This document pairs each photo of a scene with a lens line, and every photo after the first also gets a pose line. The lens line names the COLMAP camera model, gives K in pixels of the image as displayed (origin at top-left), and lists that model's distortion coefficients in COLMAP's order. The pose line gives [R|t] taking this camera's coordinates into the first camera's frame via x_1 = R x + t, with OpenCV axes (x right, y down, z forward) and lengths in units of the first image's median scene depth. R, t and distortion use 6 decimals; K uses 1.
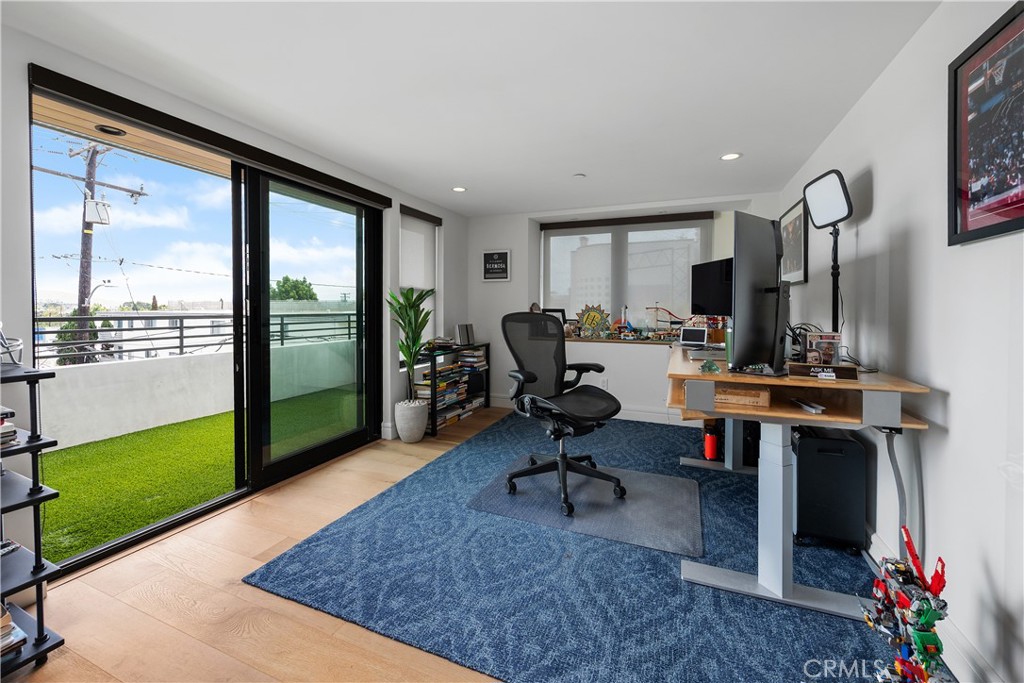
lens RADIAL K [[408.6, 0, 511.0], [0, 408.6, 313.7], [0, 0, 1]] dist [-0.000857, -0.000408]
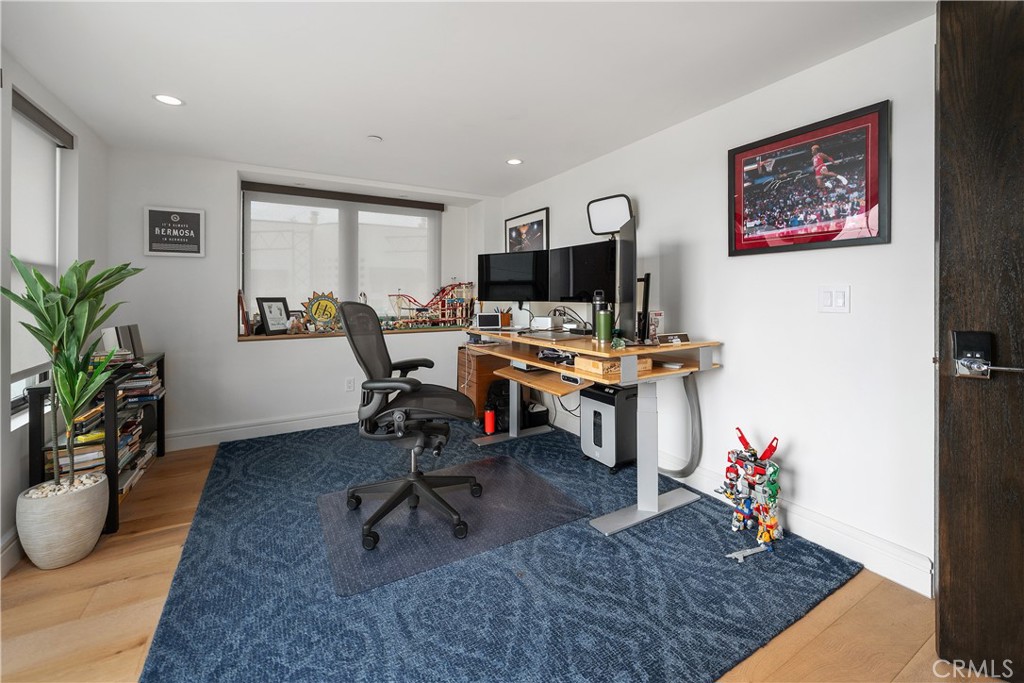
lens RADIAL K [[416.9, 0, 510.7], [0, 416.9, 295.4], [0, 0, 1]] dist [-0.001128, -0.000539]
pose [[0.613841, -0.008484, 0.789384, -0.414902], [0.019274, 0.999805, -0.004242, -0.007263], [-0.789194, 0.017818, 0.613885, 0.318752]]
